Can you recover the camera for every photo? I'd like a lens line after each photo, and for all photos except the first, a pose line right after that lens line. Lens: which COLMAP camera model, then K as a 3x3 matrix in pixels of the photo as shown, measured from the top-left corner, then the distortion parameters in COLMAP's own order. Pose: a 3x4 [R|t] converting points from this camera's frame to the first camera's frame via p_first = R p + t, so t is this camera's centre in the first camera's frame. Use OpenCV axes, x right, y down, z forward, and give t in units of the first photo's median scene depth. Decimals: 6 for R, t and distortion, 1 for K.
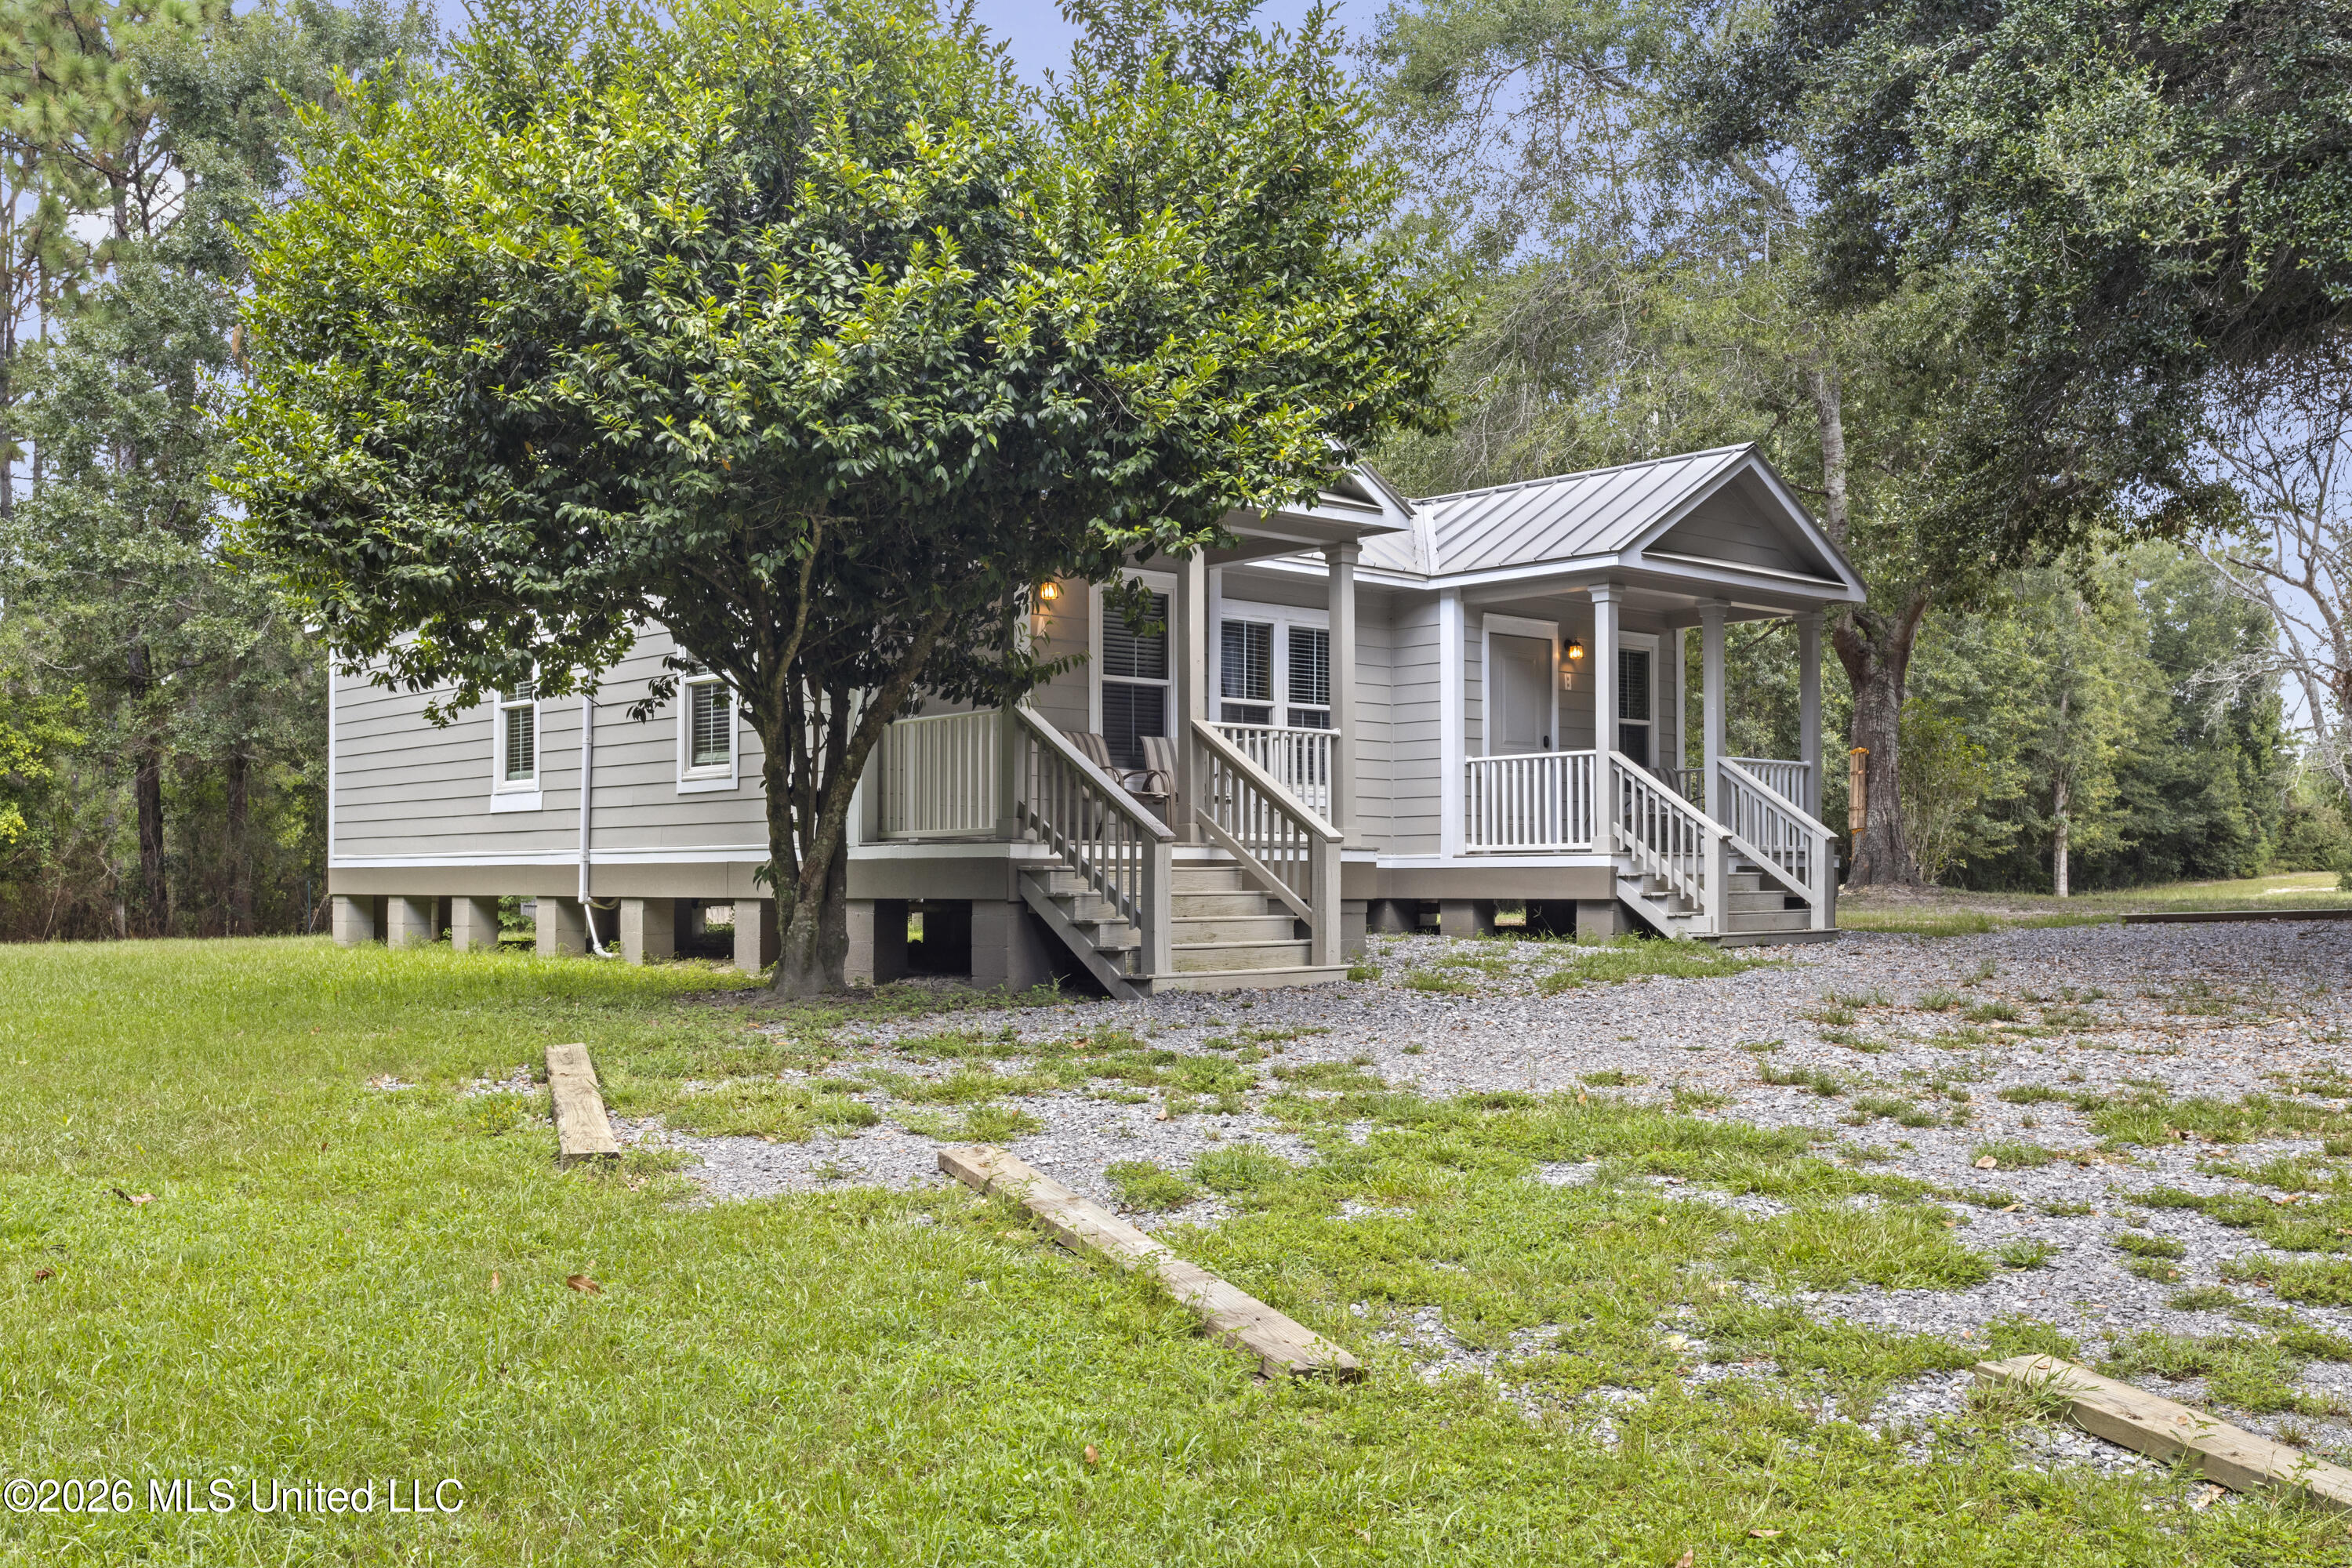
lens RADIAL K [[2182.5, 0, 1196.6], [0, 2182.5, 789.9], [0, 0, 1]] dist [-0.001665, 0.000000]
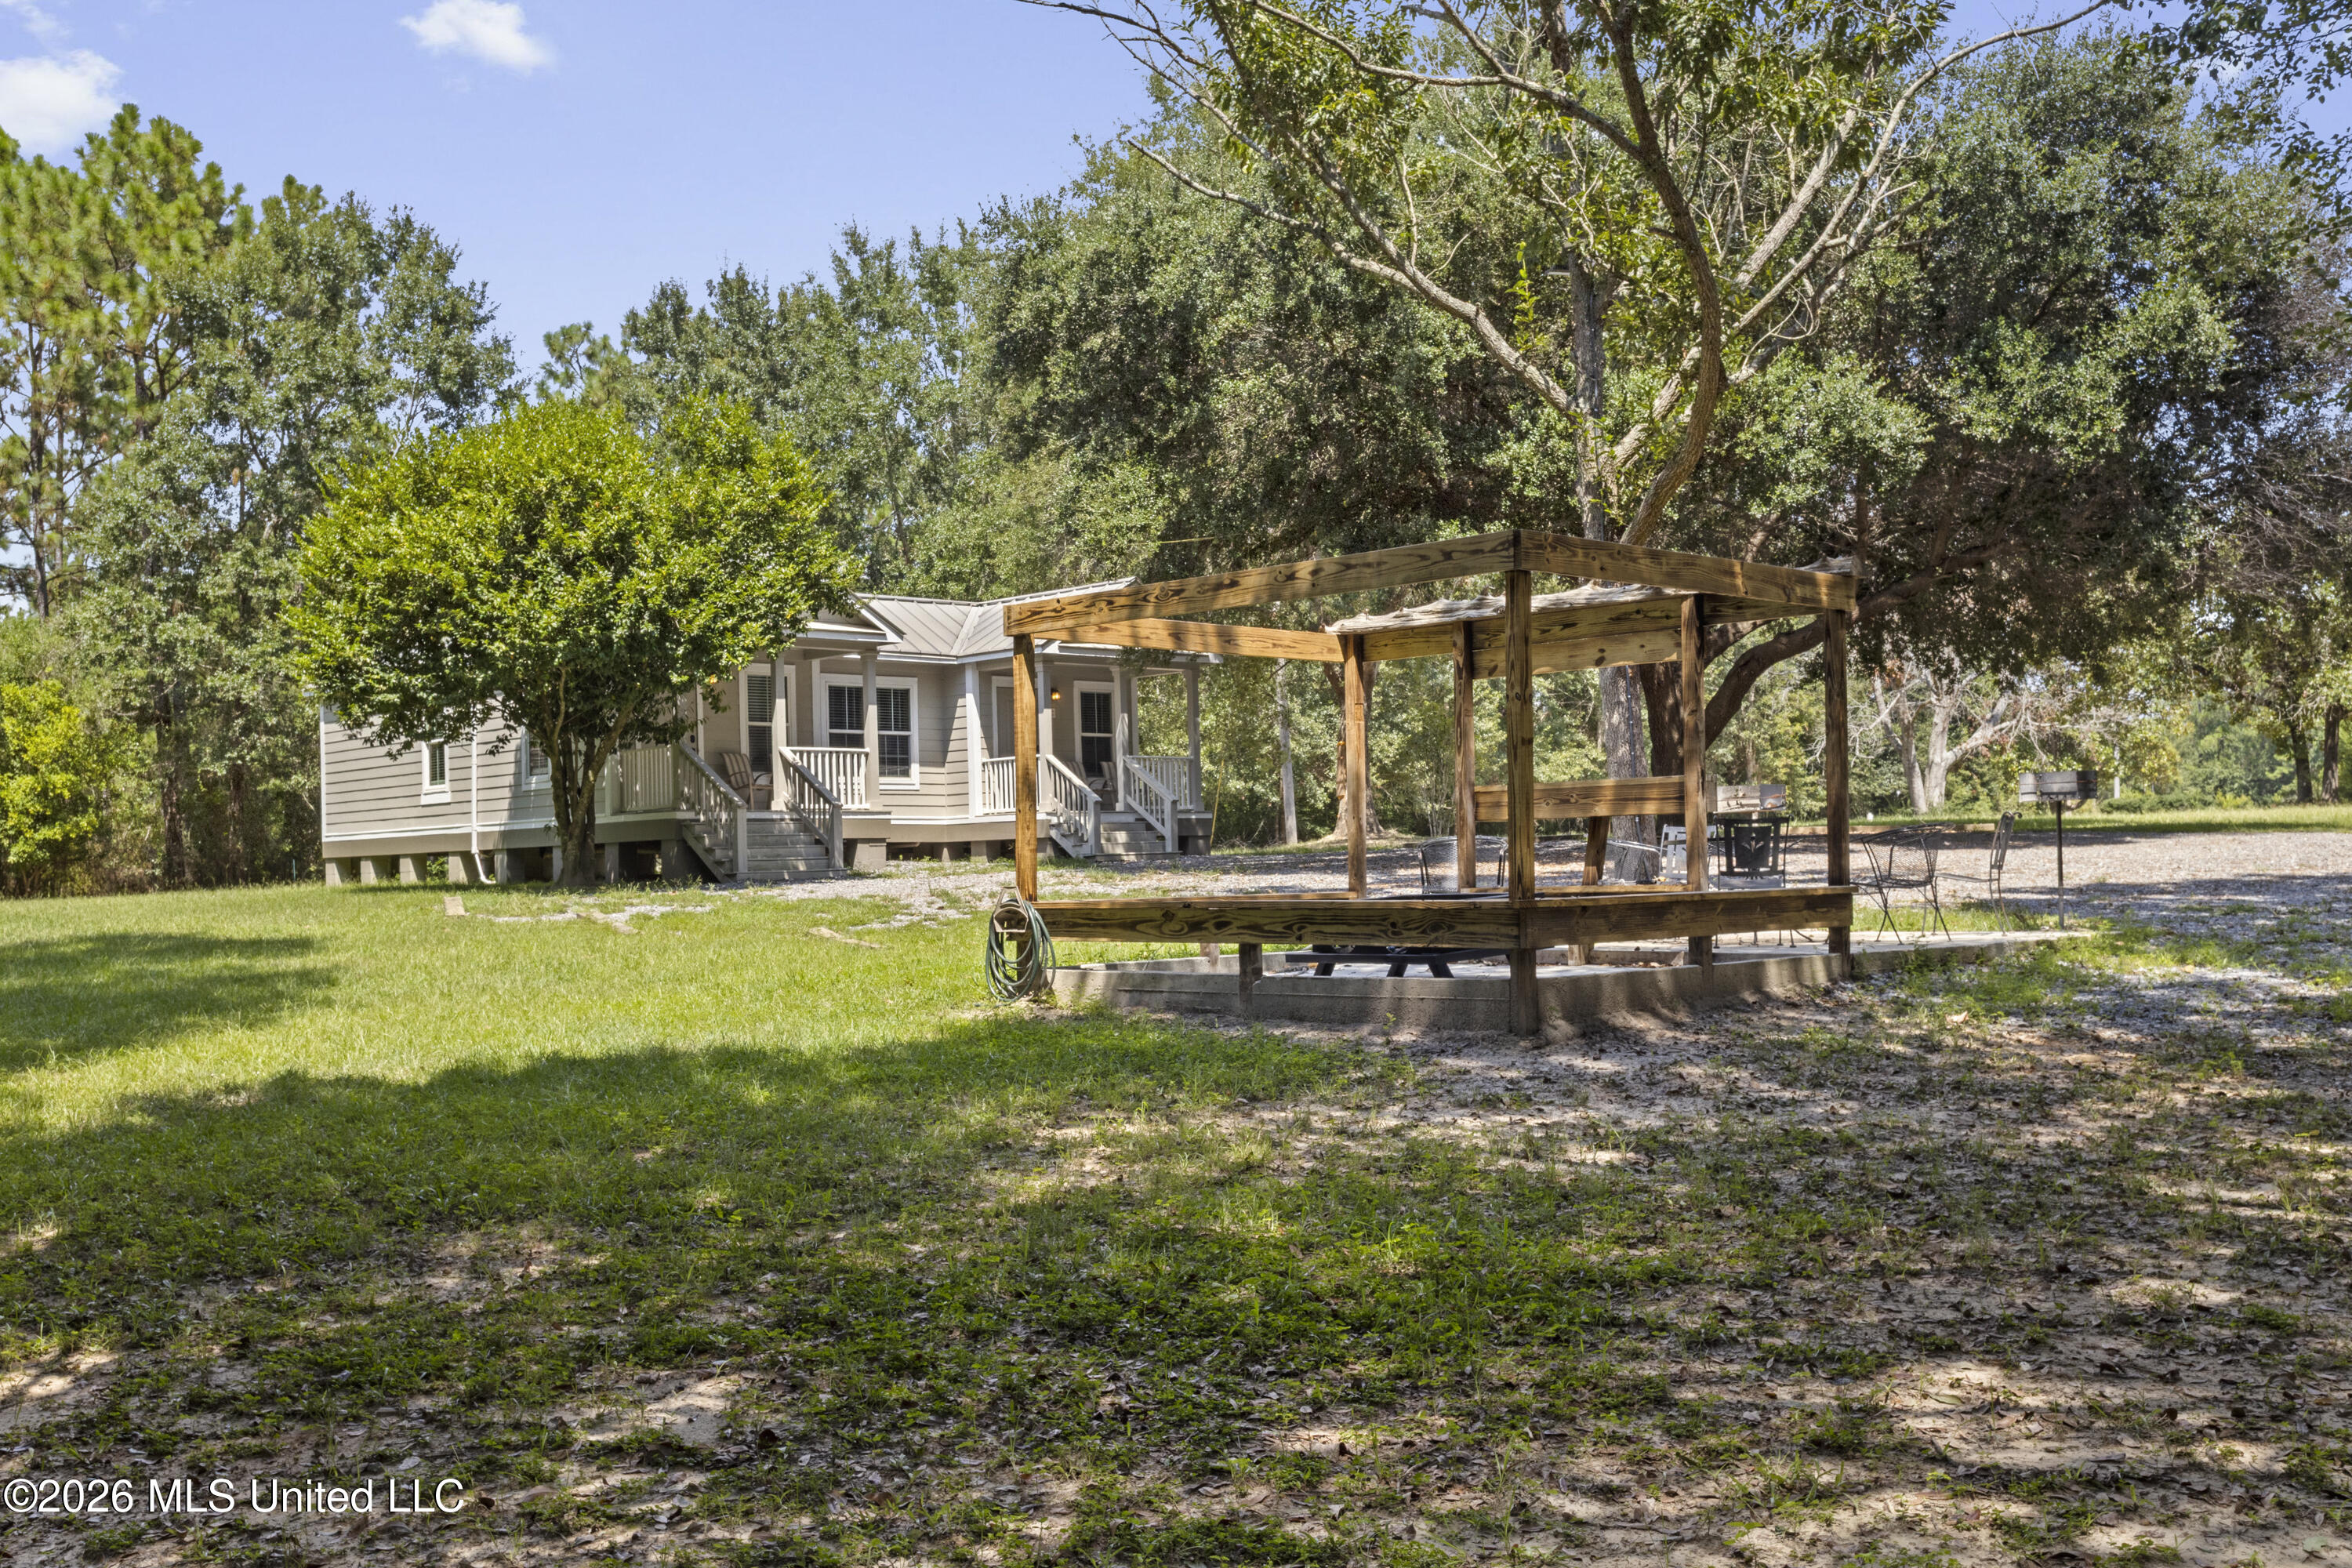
lens RADIAL K [[2182.5, 0, 1154.7], [0, 2182.5, 784.0], [0, 0, 1]] dist [-0.001665, 0.000000]
pose [[0.999692, -0.023095, 0.009059, 0.325496], [0.023054, 0.999724, 0.004576, -0.000486], [-0.009162, -0.004366, 0.999948, -0.986461]]
